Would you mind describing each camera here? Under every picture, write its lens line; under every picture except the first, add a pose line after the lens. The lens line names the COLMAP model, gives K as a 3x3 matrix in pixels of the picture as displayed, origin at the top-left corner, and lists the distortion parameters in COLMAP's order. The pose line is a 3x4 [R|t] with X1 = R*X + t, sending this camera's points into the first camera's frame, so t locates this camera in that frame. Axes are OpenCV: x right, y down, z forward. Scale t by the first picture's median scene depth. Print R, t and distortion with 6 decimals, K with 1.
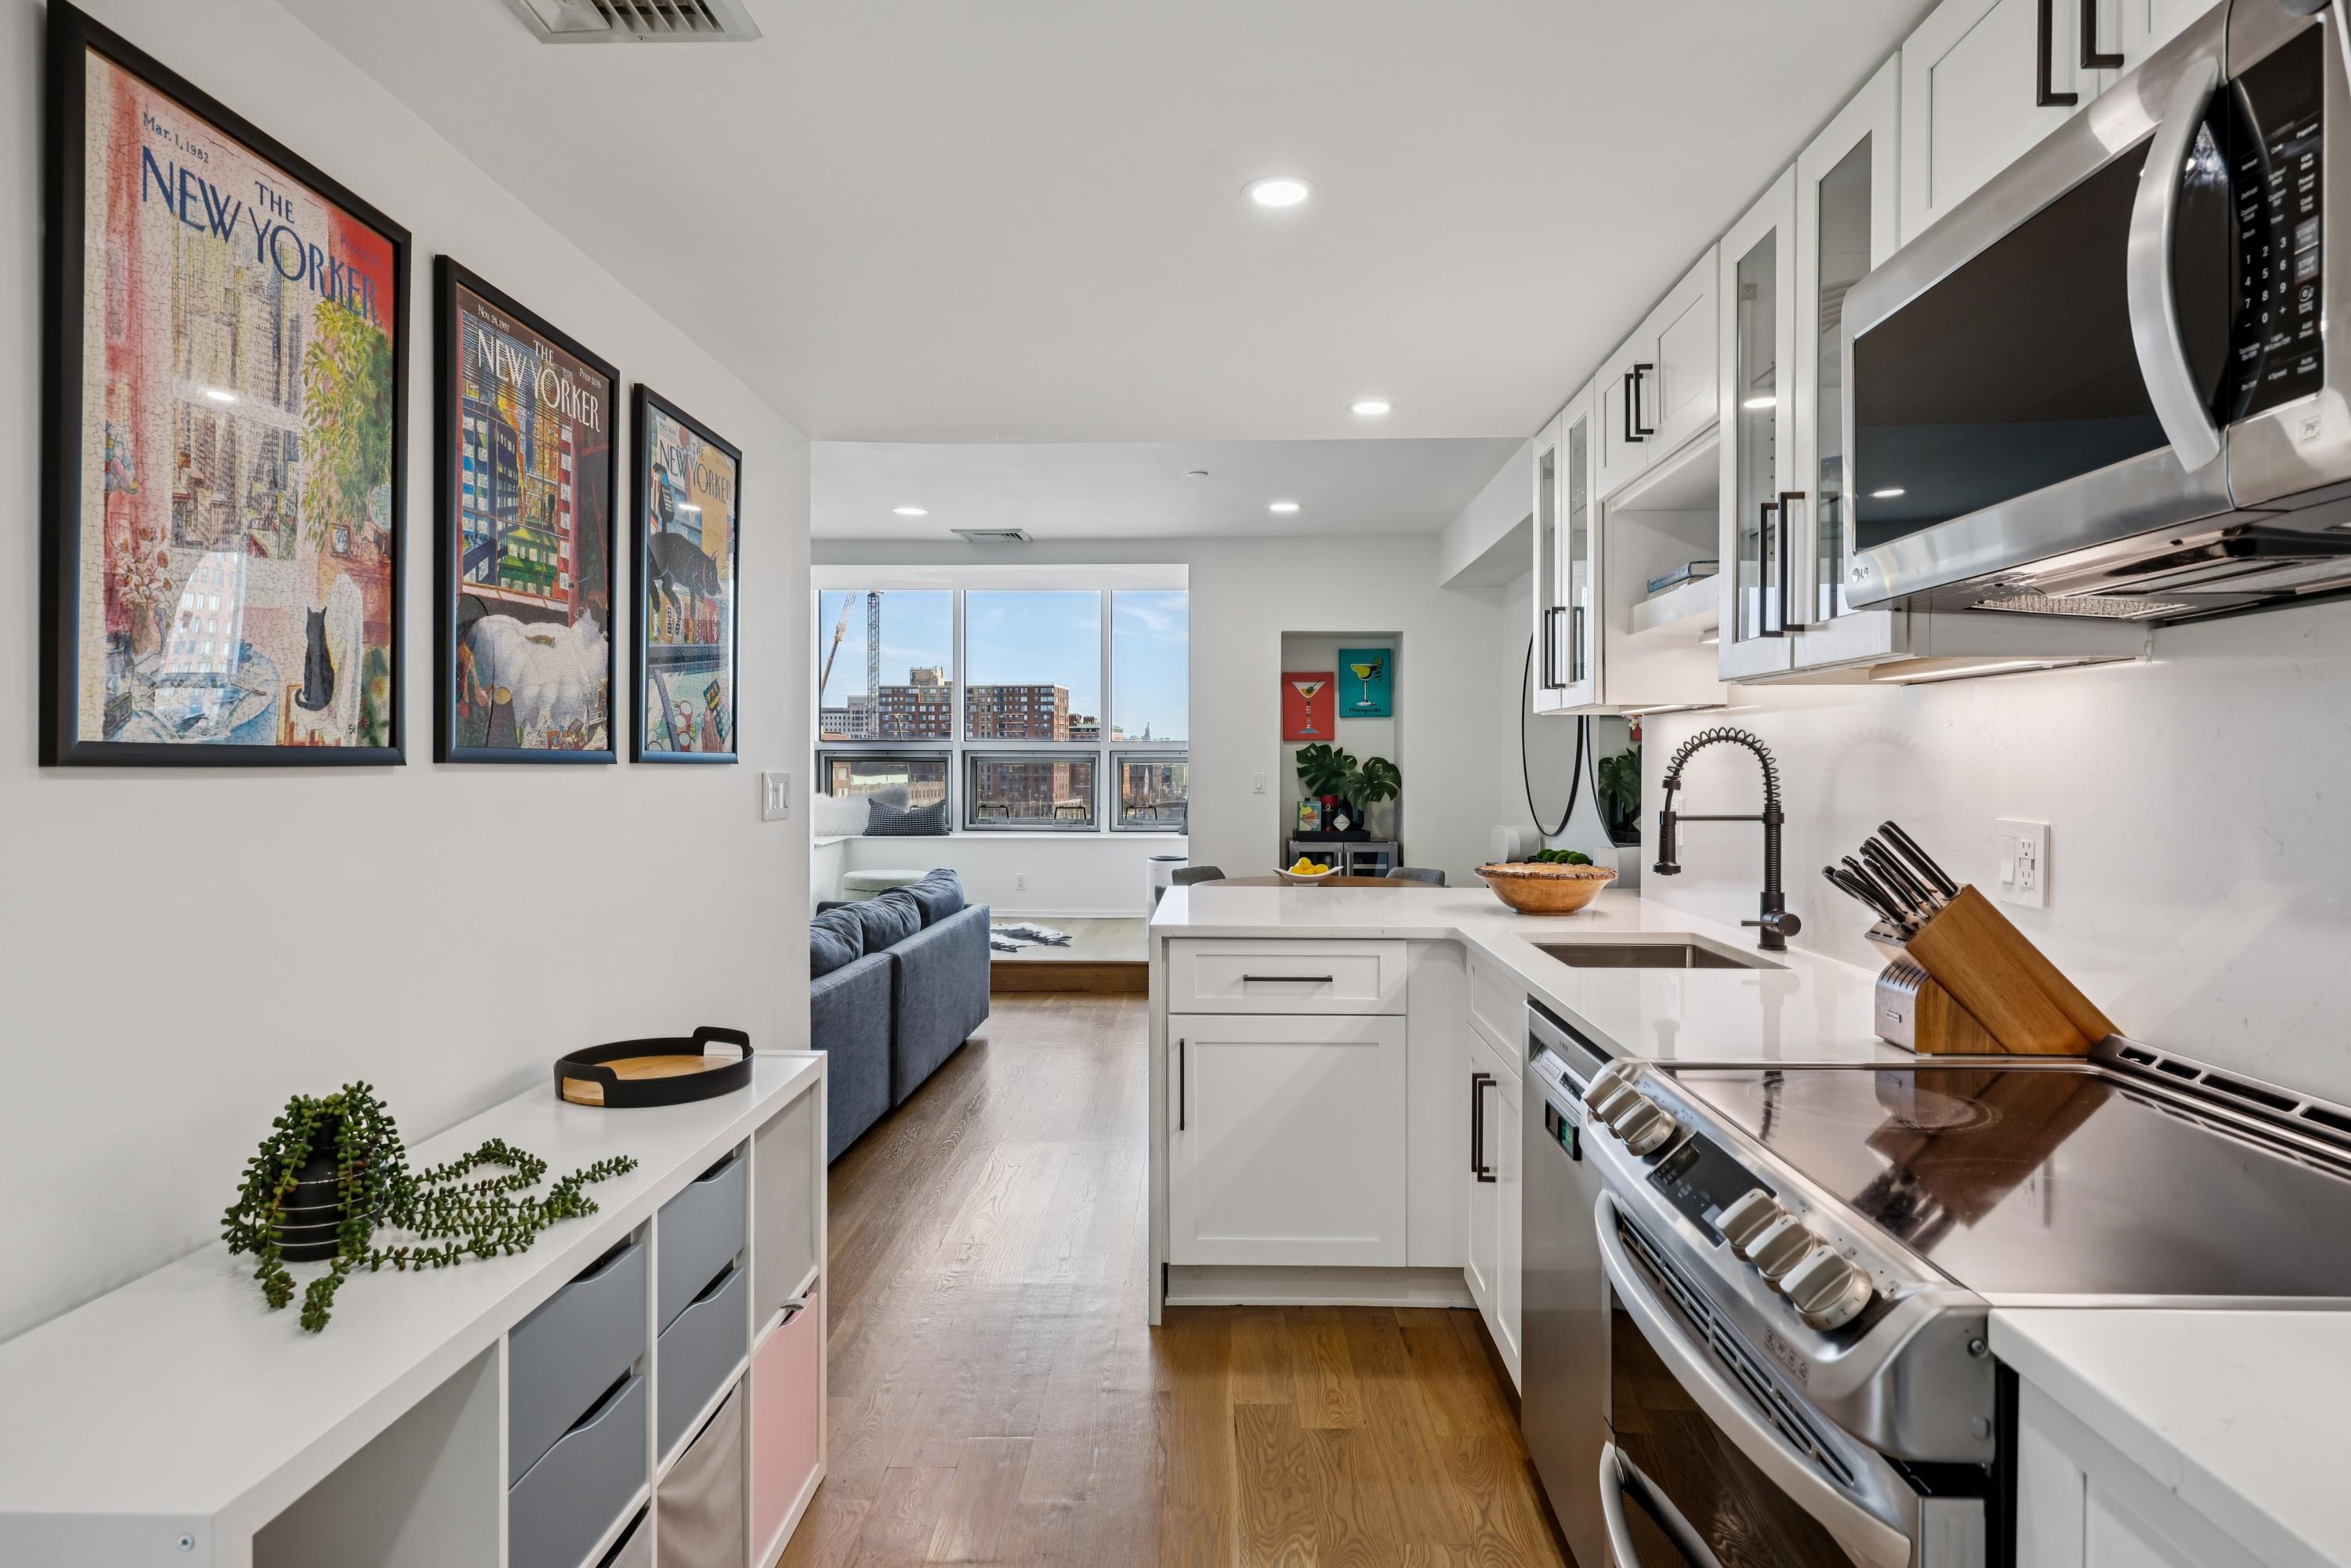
lens RADIAL K [[1311.8, 0, 1187.7], [0, 1311.8, 783.3], [0, 0, 1]] dist [0.001394, 0.000258]
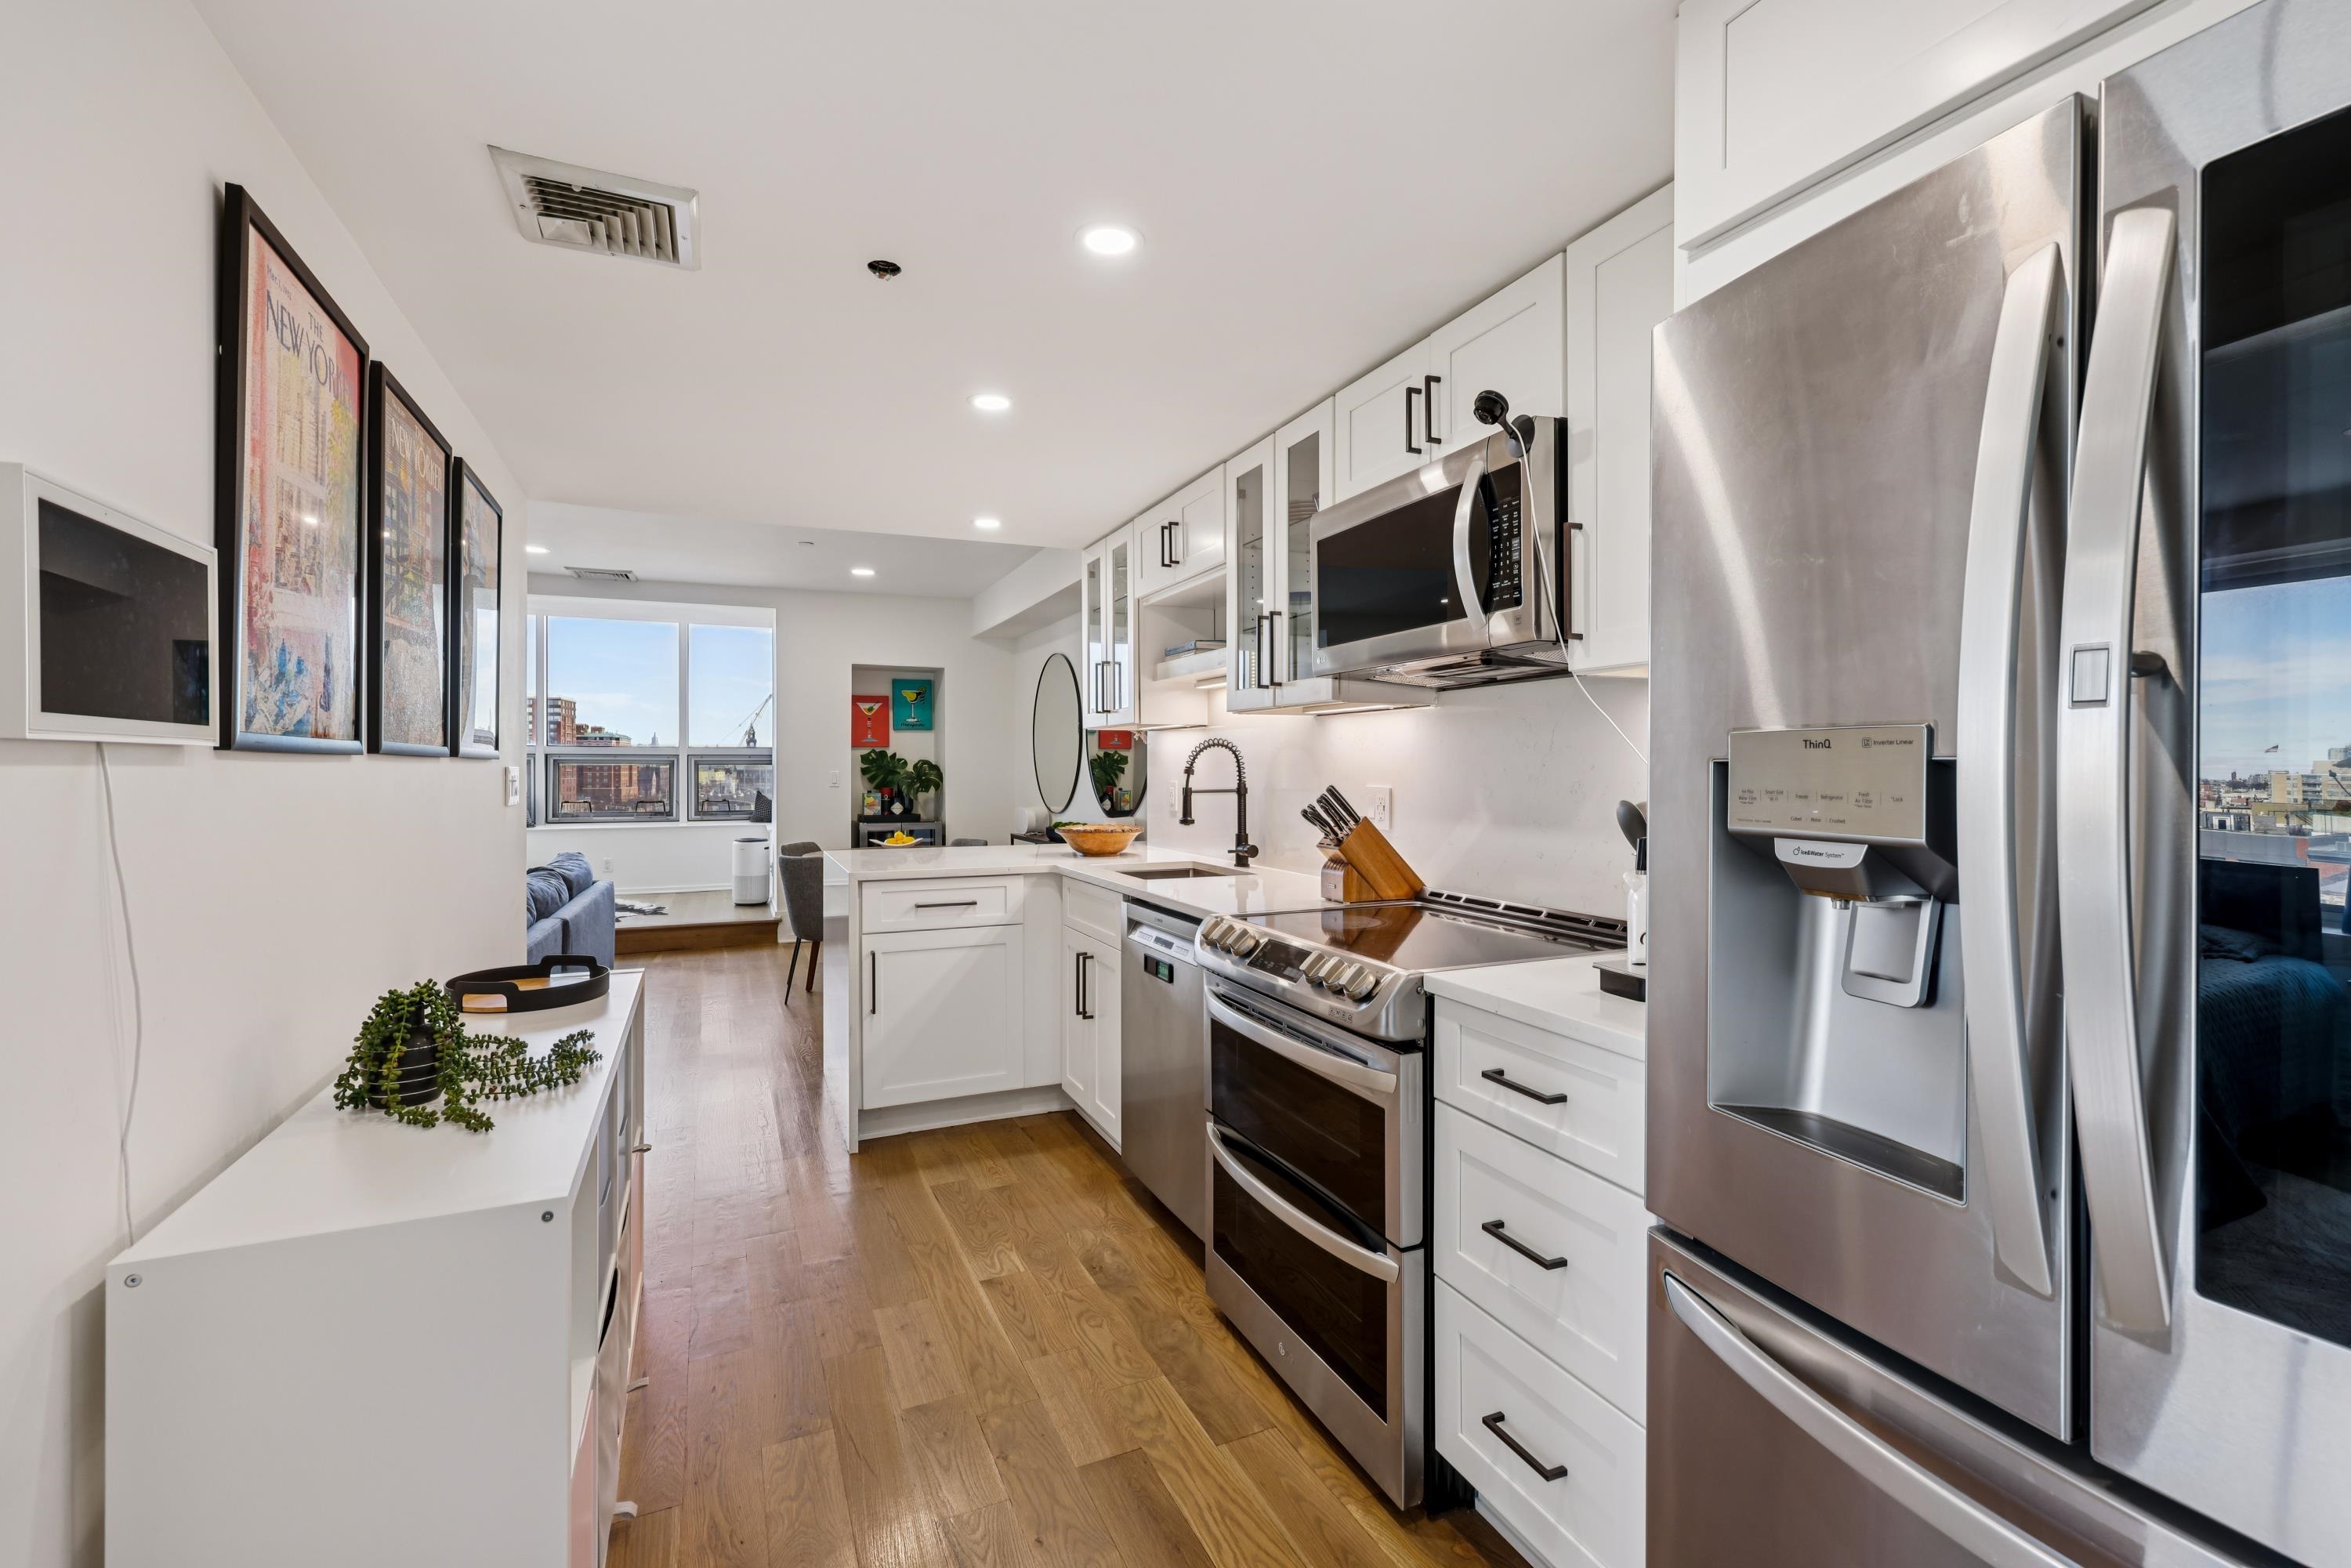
lens RADIAL K [[1014.6, 0, 1178.7], [0, 1014.6, 778.6], [0, 0, 1]] dist [-0.000499, 0.000166]
pose [[0.901852, -0.006475, 0.431996, -0.230592], [0.008390, 0.999962, -0.002529, 0.014567], [-0.431963, 0.005905, 0.901872, -0.190875]]
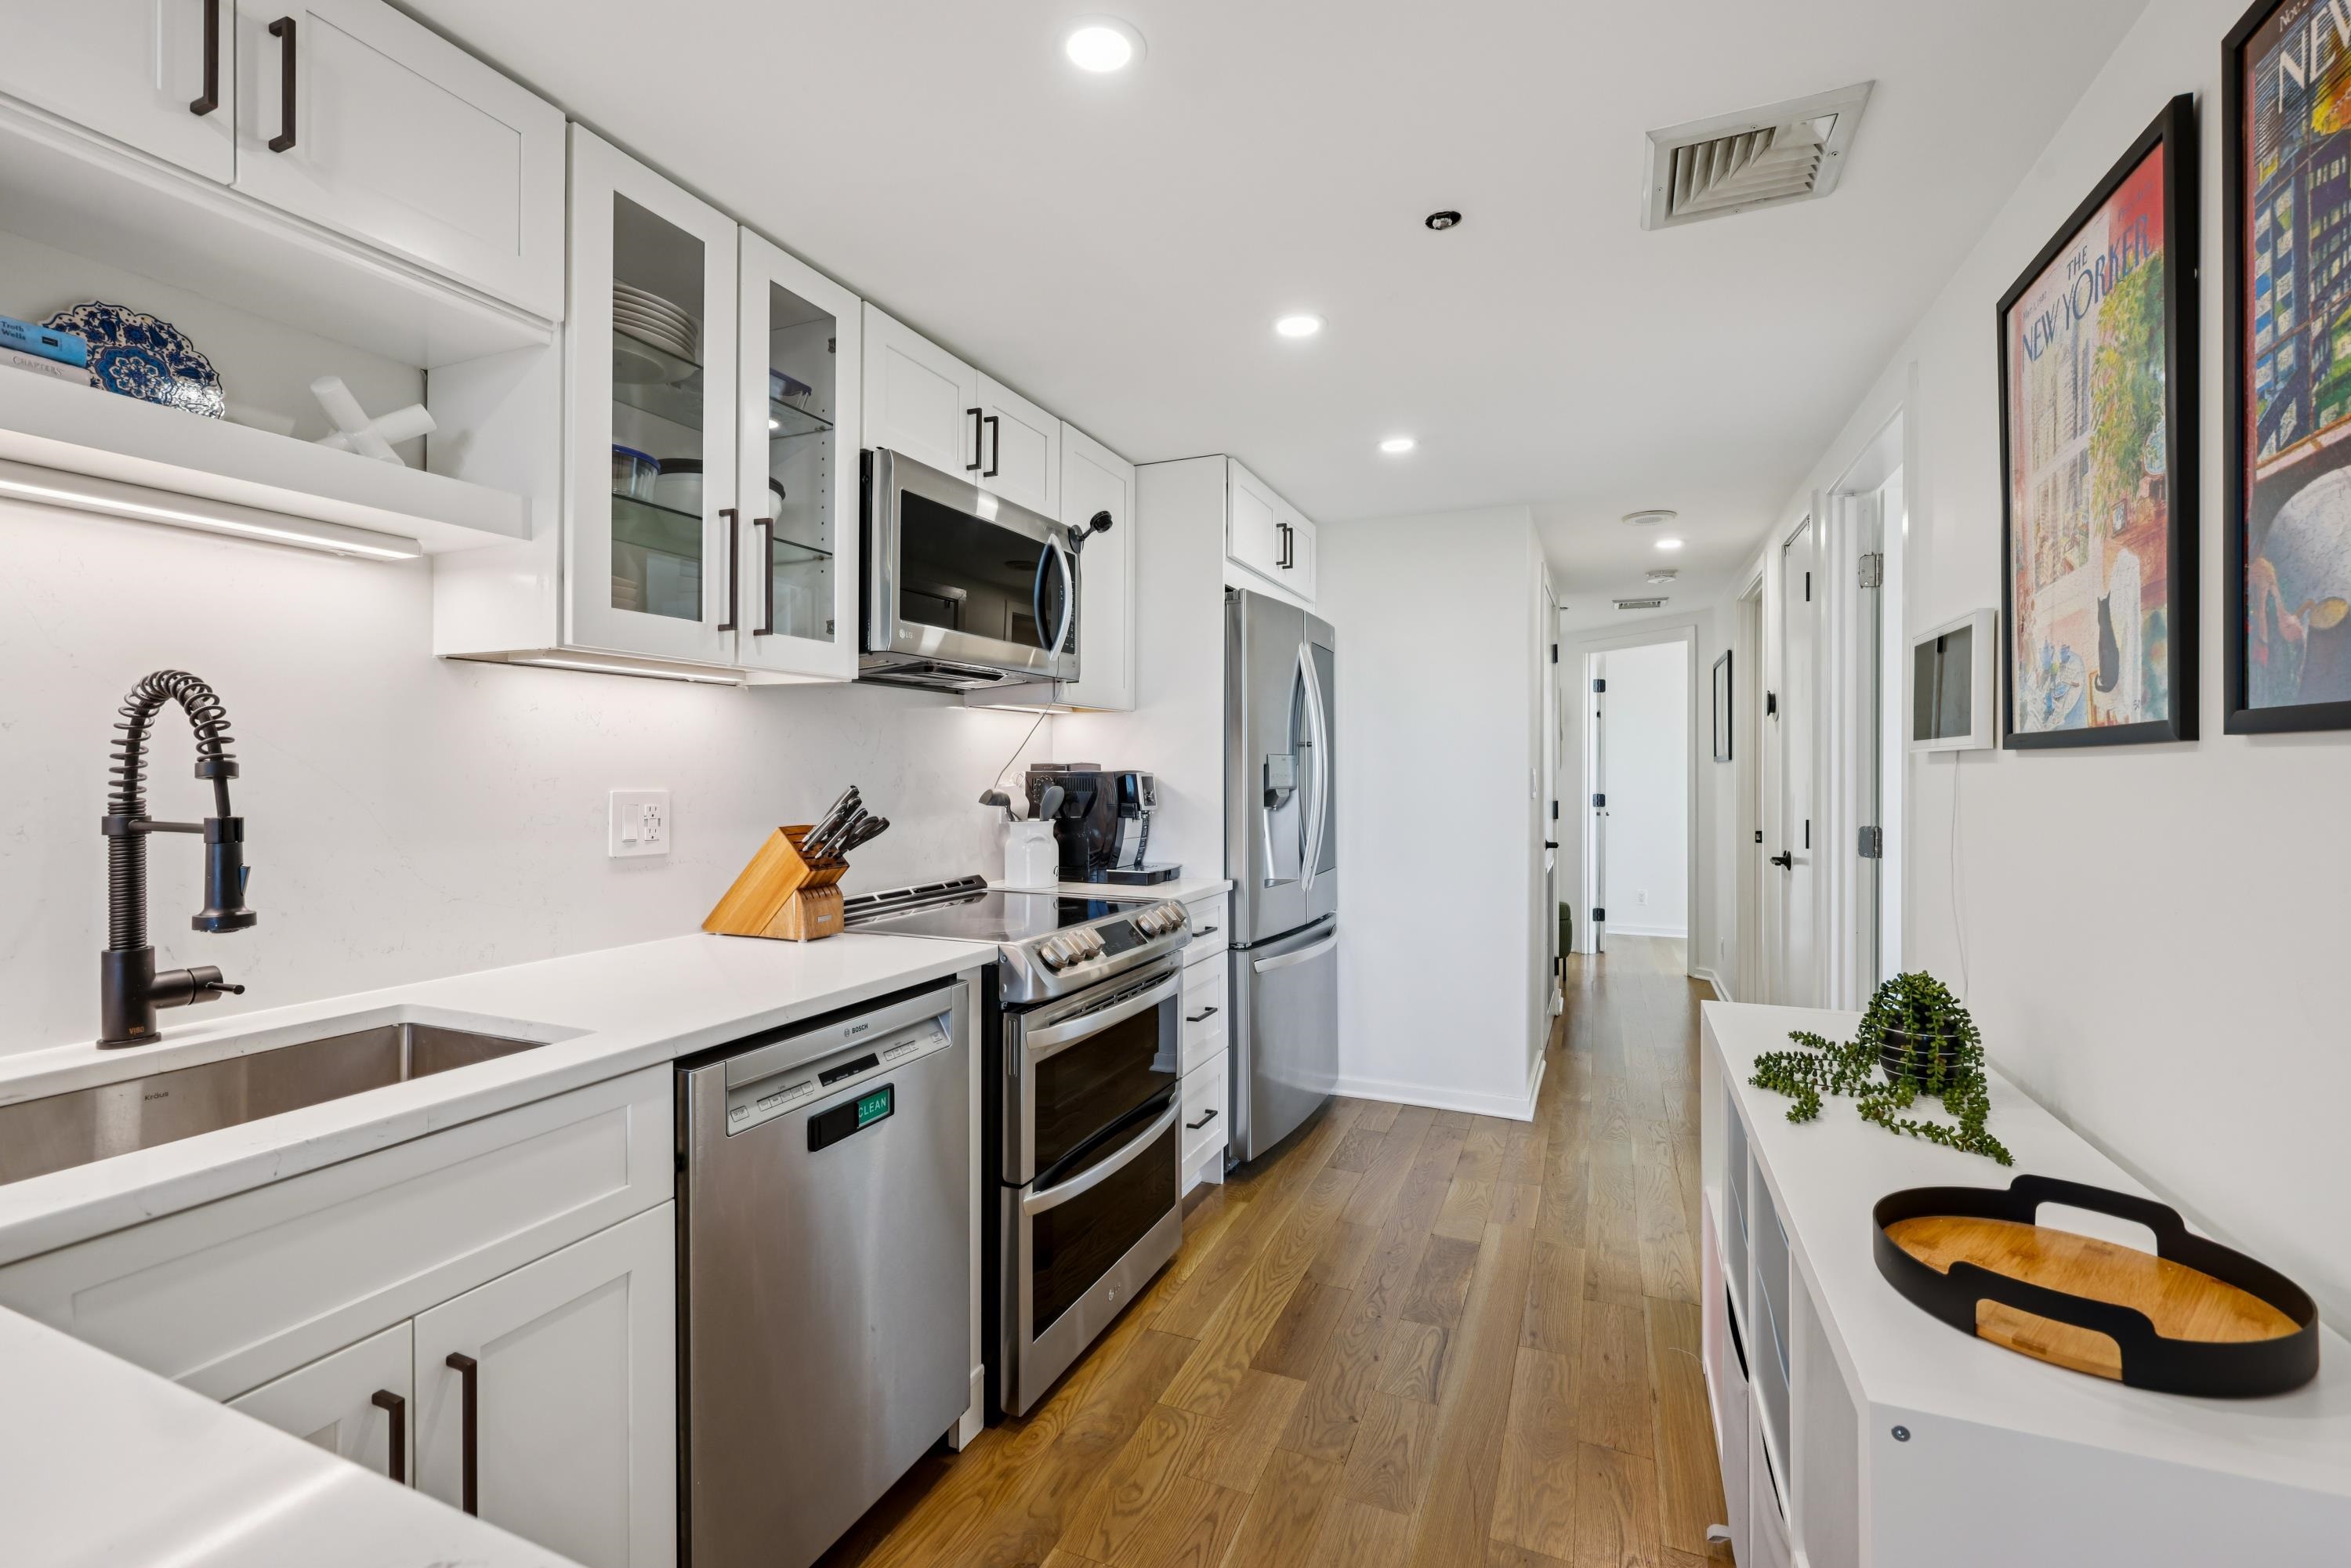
lens RADIAL K [[1014.6, 0, 1178.7], [0, 1014.6, 778.6], [0, 0, 1]] dist [-0.000499, 0.000166]
pose [[-0.929108, -0.006072, 0.369758, -0.187791], [0.003334, 0.999687, 0.024795, -0.006034], [-0.369793, 0.024270, -0.928797, 1.390120]]
